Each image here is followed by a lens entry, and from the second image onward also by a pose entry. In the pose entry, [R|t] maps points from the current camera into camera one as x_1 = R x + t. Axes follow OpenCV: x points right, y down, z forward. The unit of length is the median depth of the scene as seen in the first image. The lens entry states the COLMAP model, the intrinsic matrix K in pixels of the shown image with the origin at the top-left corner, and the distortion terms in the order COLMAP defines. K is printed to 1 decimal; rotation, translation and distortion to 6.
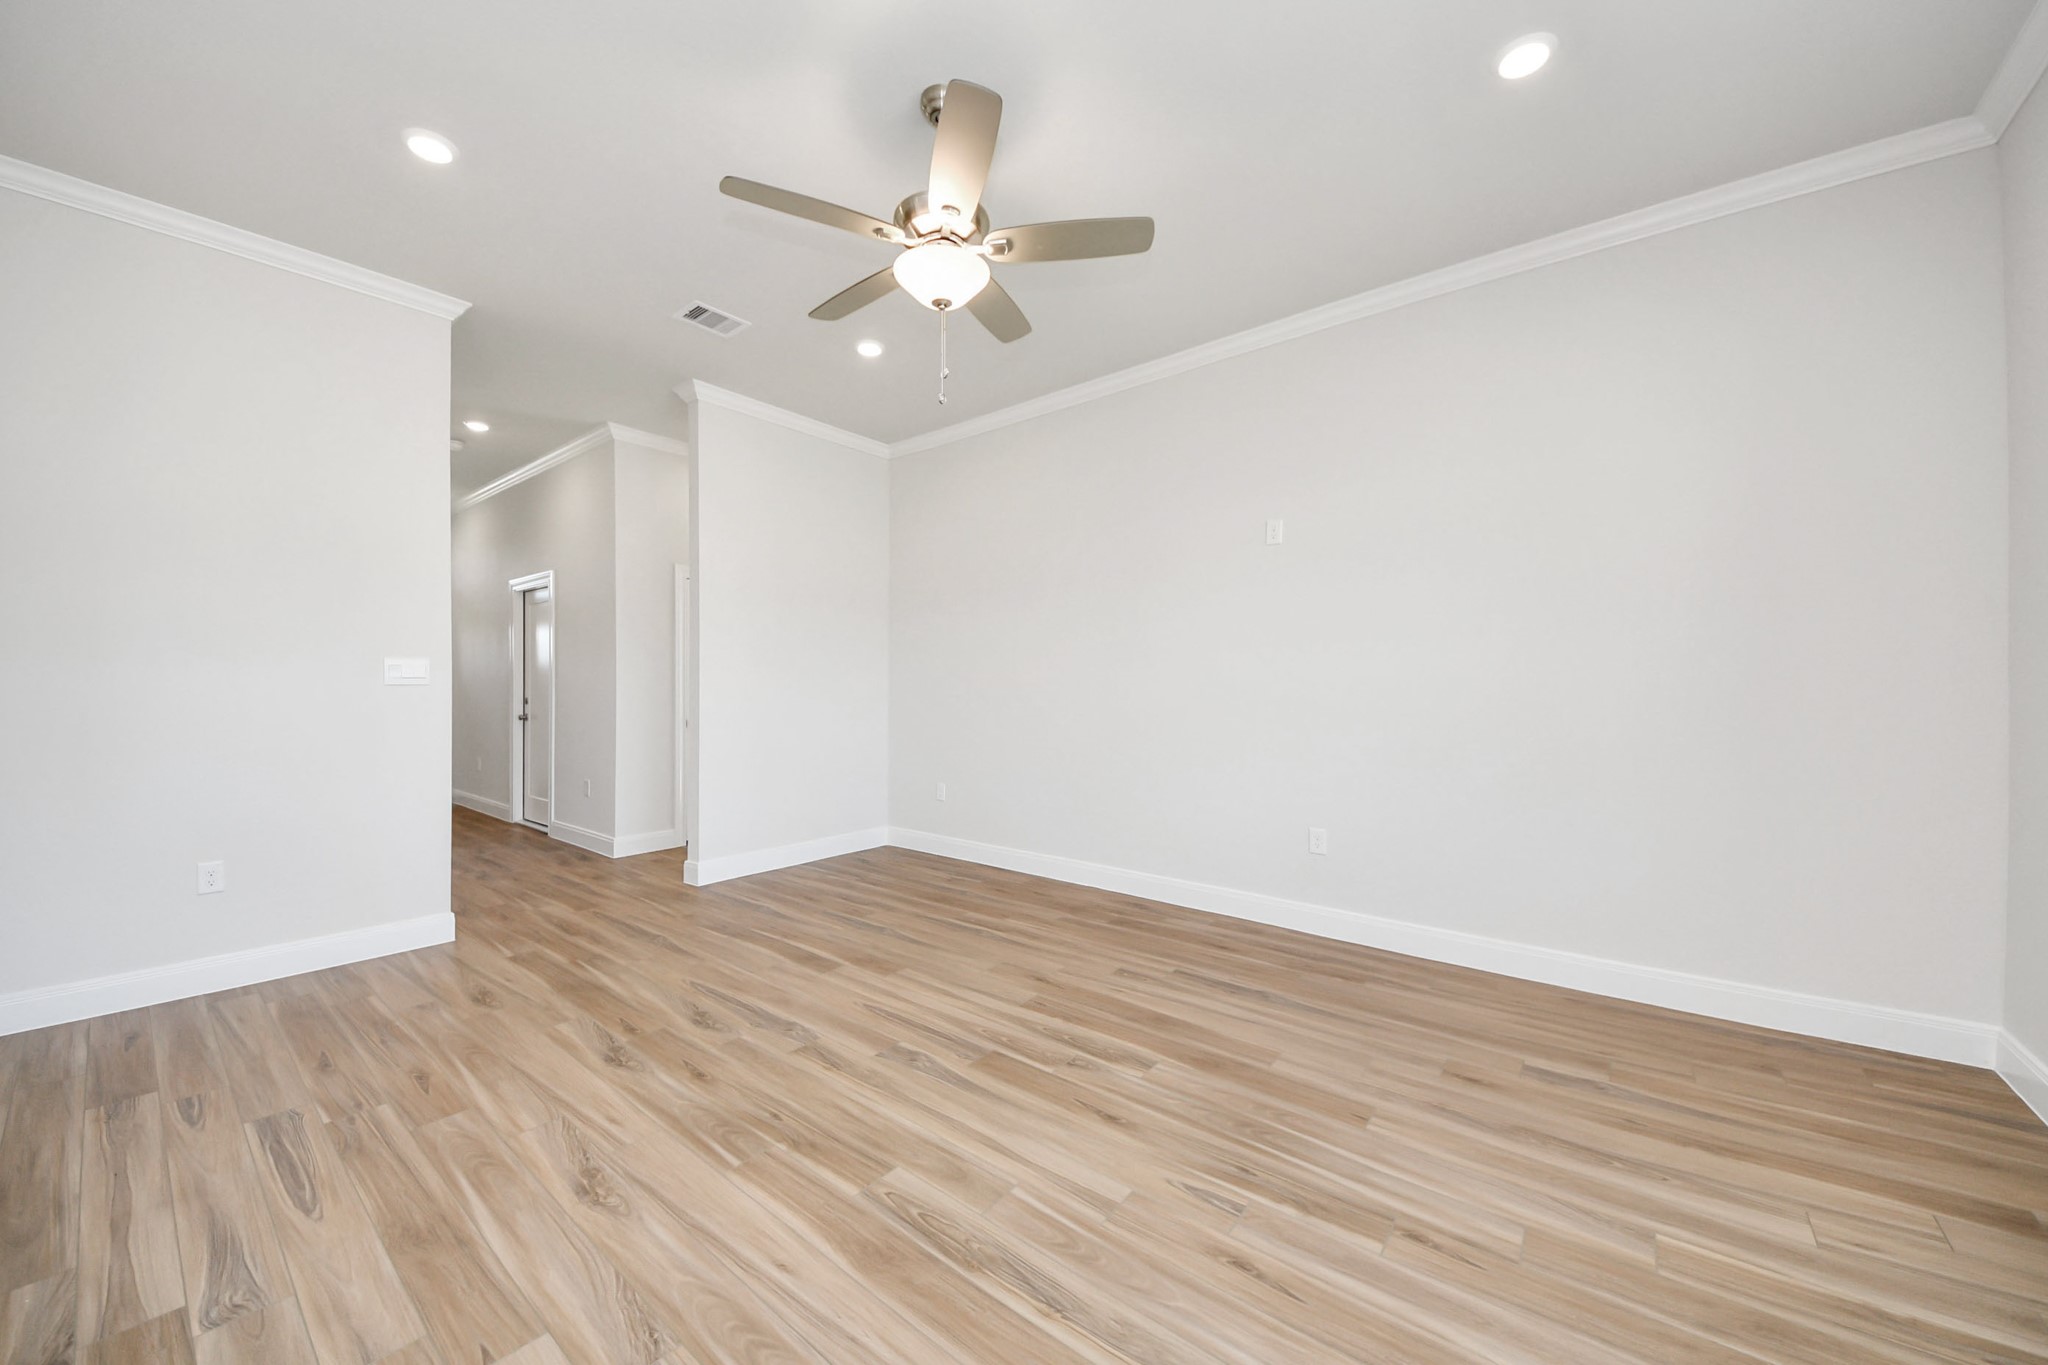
lens RADIAL K [[767.1, 0, 1024.0], [0, 767.1, 682.5], [0, 0, 1]] dist [0.029330, -0.006770]
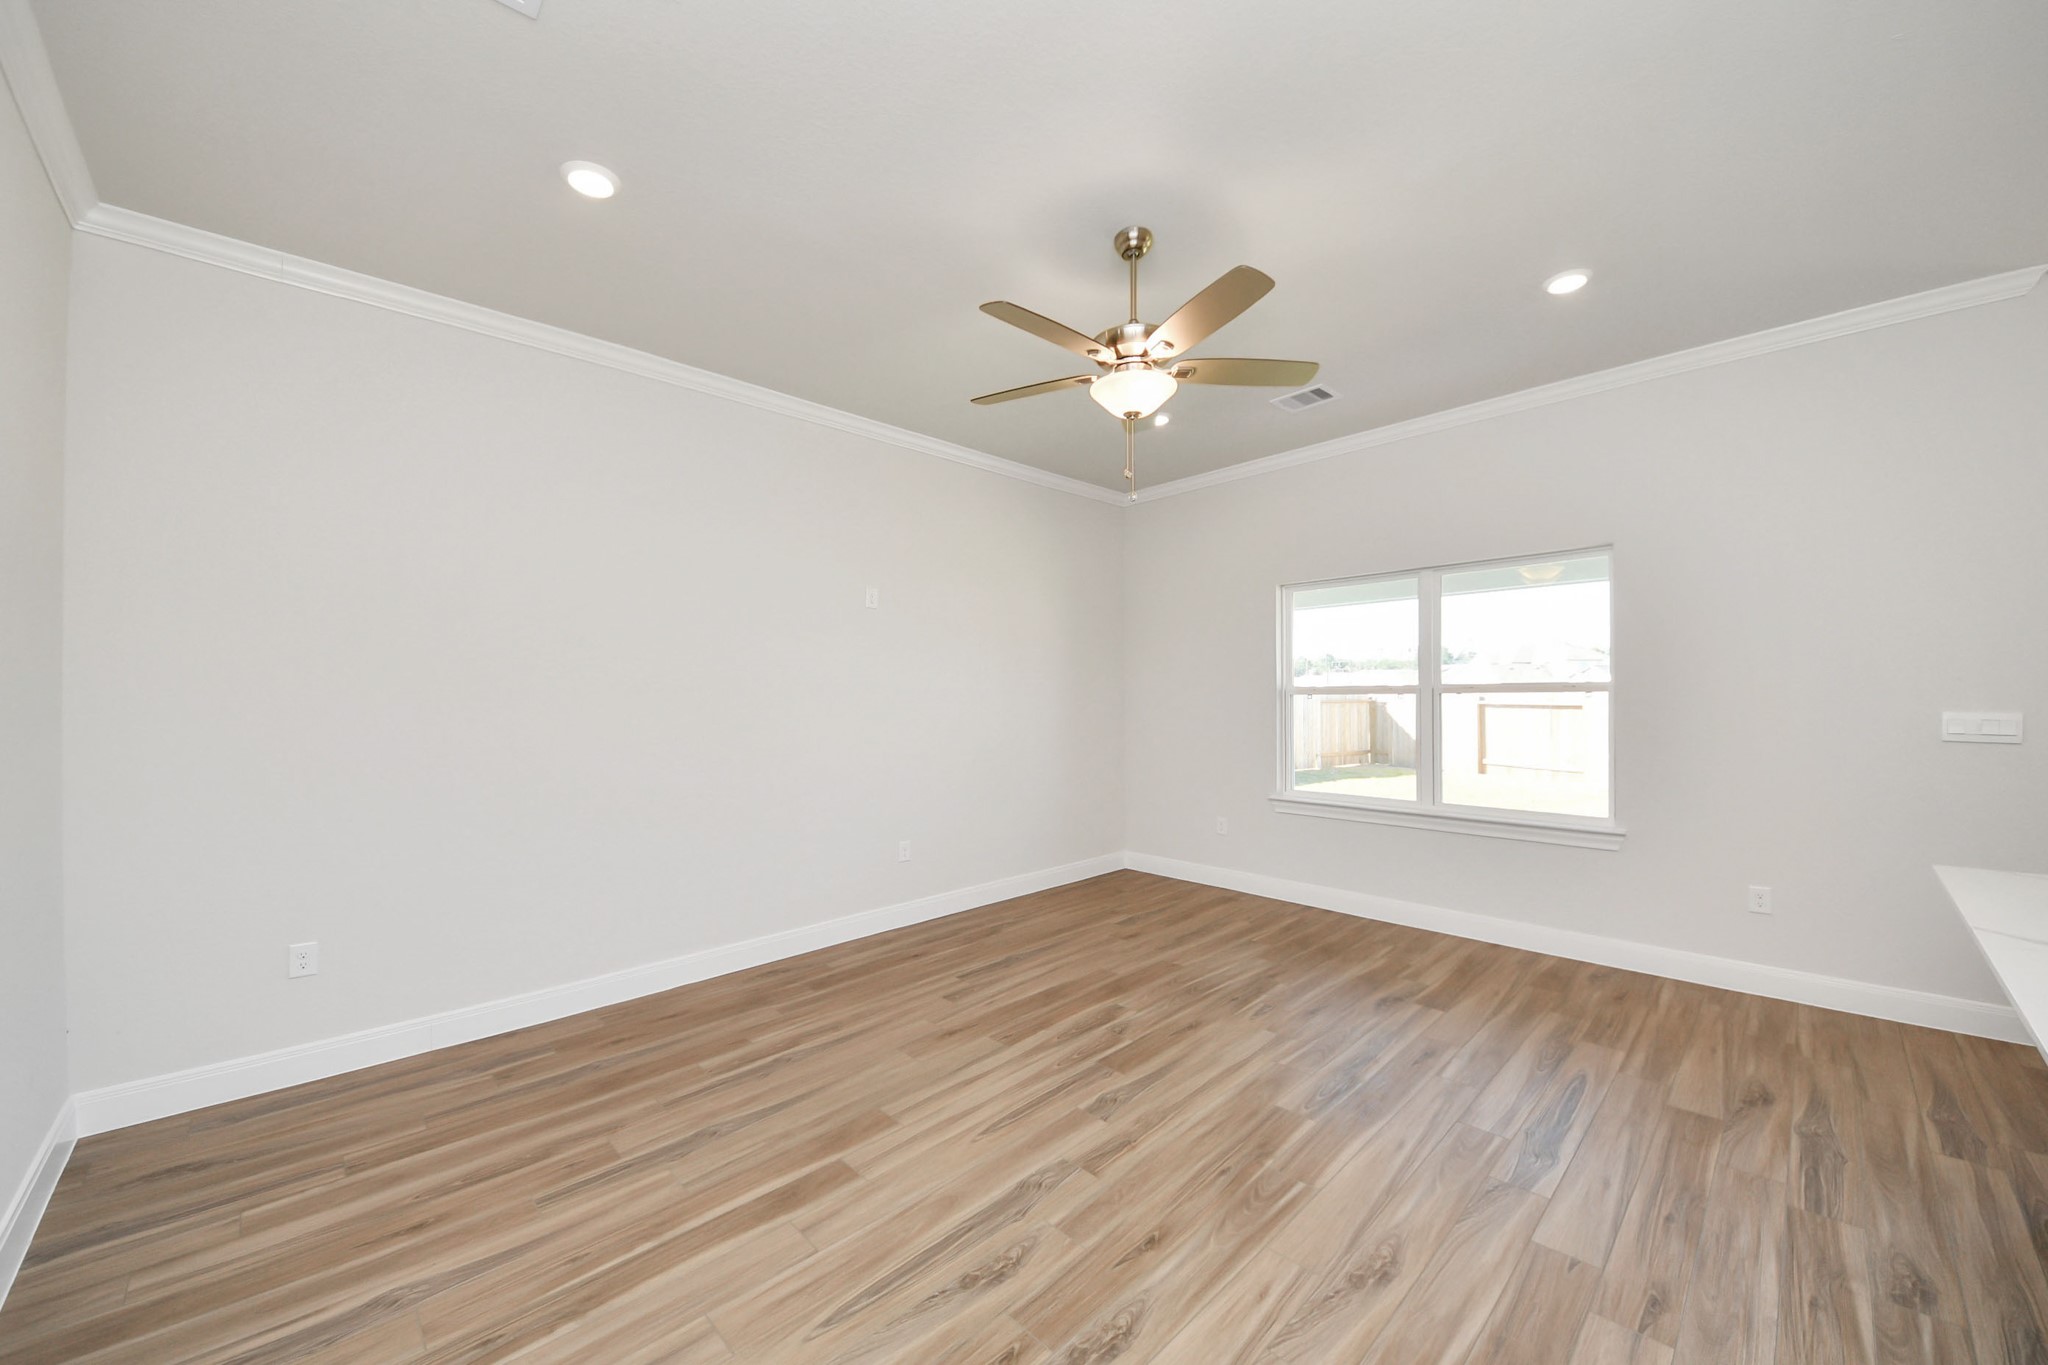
lens RADIAL K [[732.2, 0, 1024.0], [0, 732.2, 682.5], [0, 0, 1]] dist [0.026346, -0.000178]
pose [[0.124034, 0.014394, 0.992174, -1.116478], [0.005030, 0.999873, -0.015134, -0.069716], [-0.992265, 0.006868, 0.123946, 0.939709]]
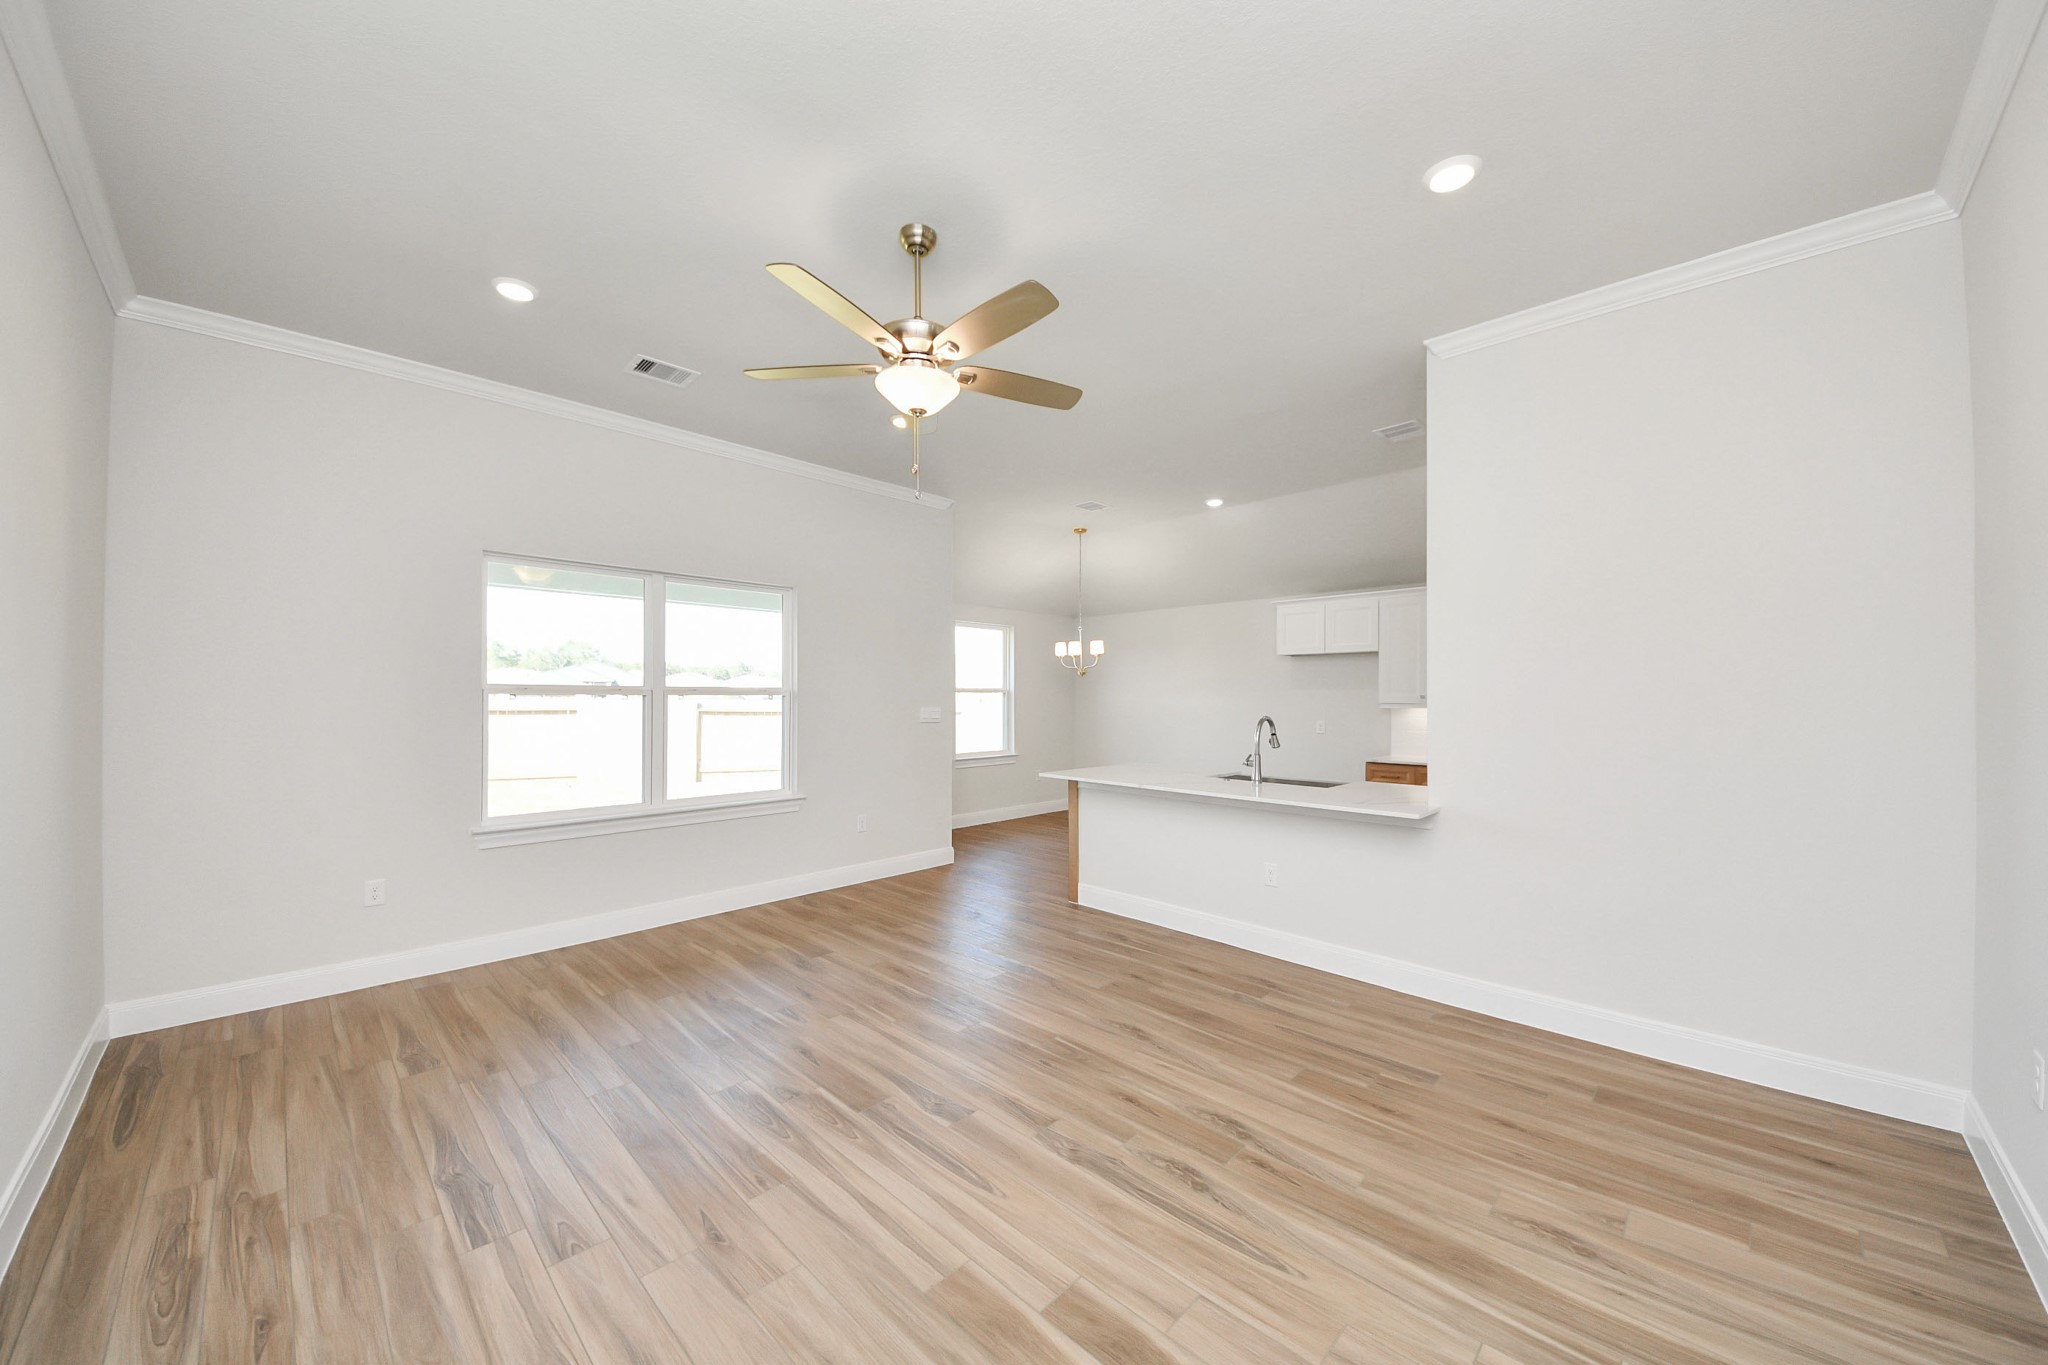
lens RADIAL K [[747.5, 0, 1025.6], [0, 747.5, 697.3], [0, 0, 1]] dist [0.000194, -0.000049]
pose [[-0.994279, -0.000730, 0.106815, -0.348468], [-0.000851, 0.999999, -0.001086, -0.058781], [-0.106814, -0.001171, -0.994278, 1.886252]]
